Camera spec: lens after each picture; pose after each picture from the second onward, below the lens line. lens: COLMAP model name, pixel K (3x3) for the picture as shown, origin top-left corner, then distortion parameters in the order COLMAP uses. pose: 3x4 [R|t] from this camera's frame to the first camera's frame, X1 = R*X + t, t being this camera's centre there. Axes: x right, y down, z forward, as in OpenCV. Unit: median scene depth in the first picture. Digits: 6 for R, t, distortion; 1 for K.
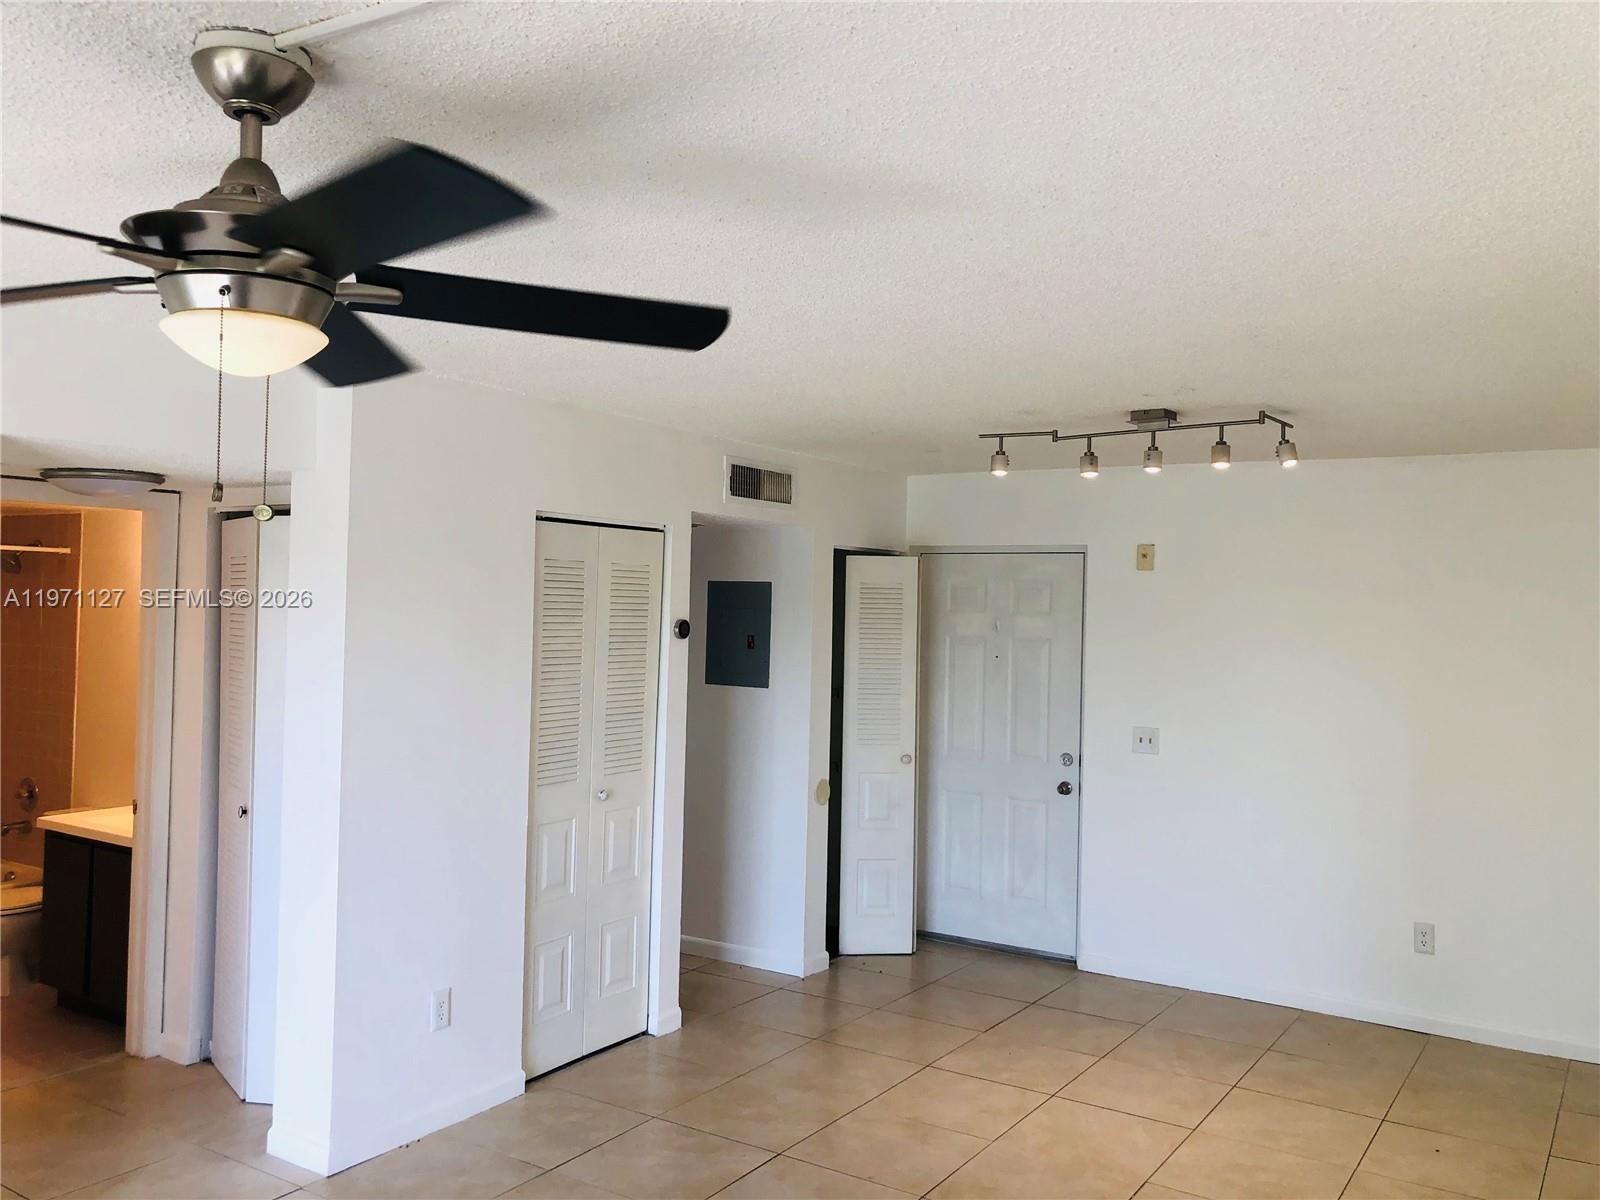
lens RADIAL K [[1327.5, 0, 800.0], [0, 1327.5, 600.0], [0, 0, 1]] dist [0.002569, 0.014226]
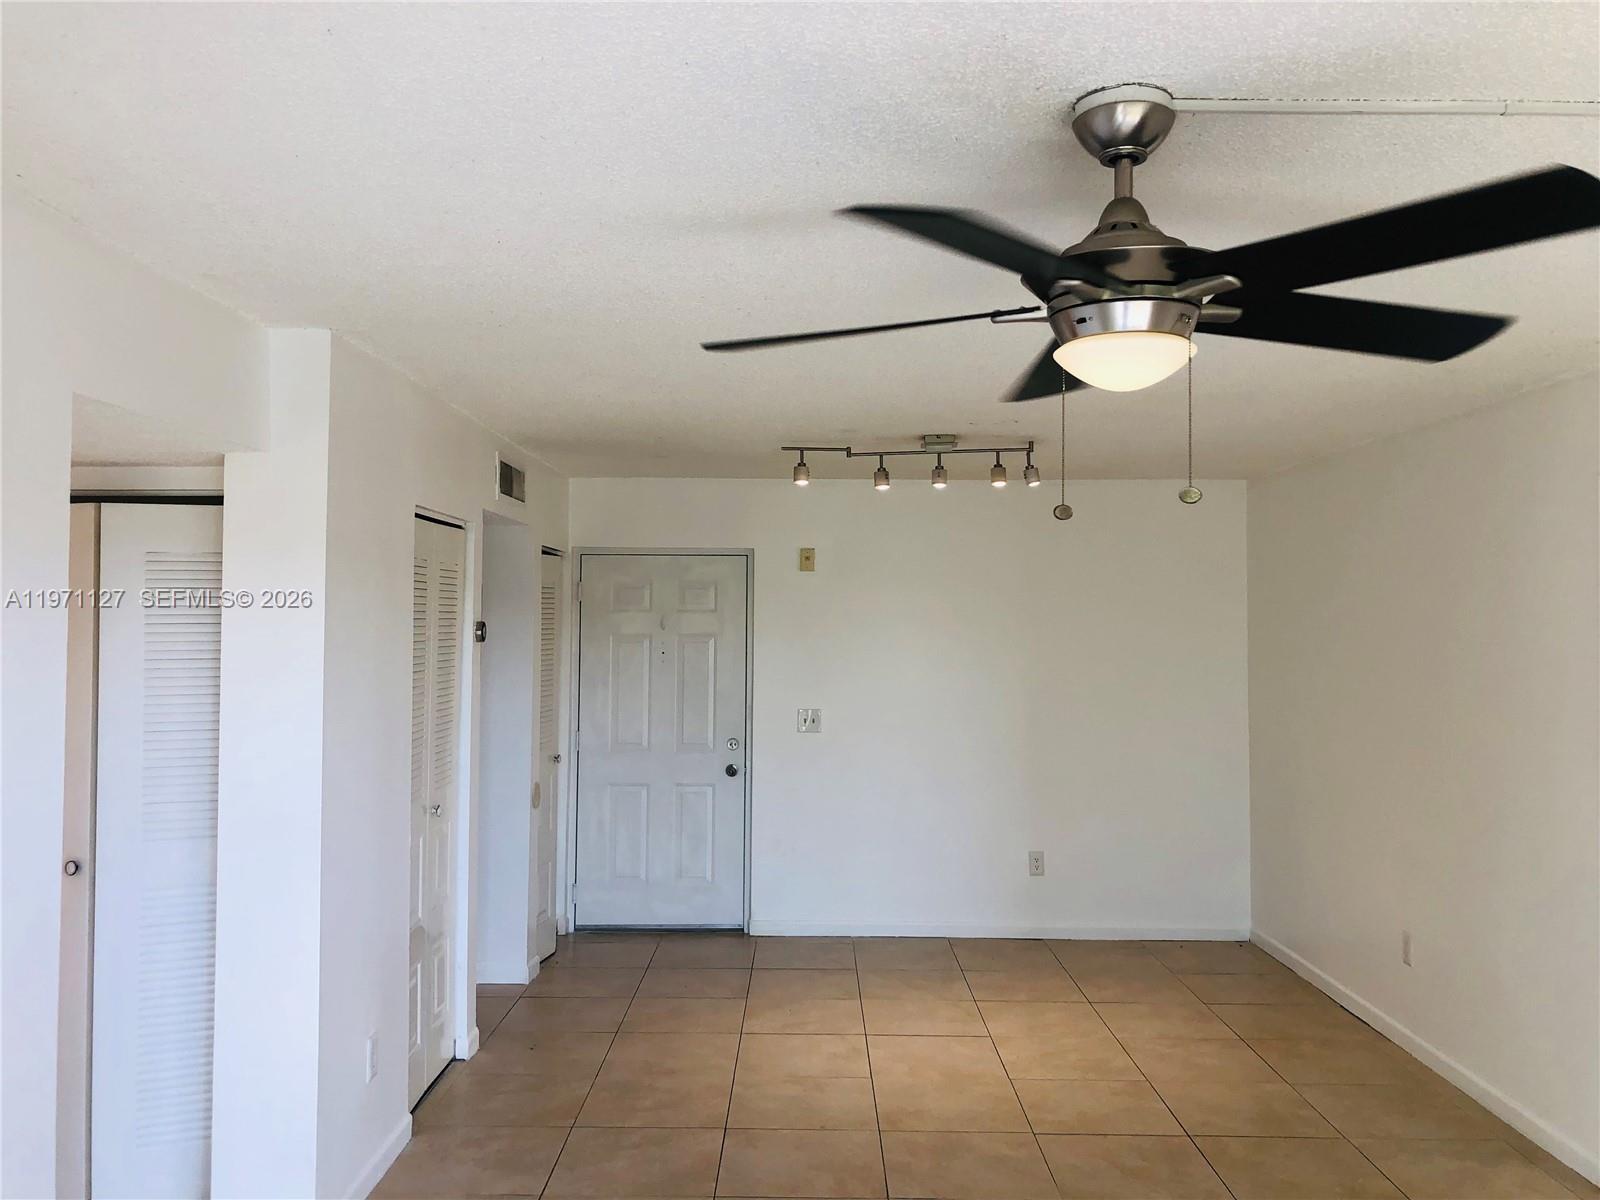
lens RADIAL K [[1318.9, 0, 800.0], [0, 1318.9, 600.0], [0, 0, 1]] dist [0.035605, -0.009996]
pose [[0.841010, -0.009946, 0.540928, -0.443807], [0.010977, 0.999939, 0.001319, 0.000690], [-0.540908, 0.004828, 0.841068, 0.075514]]
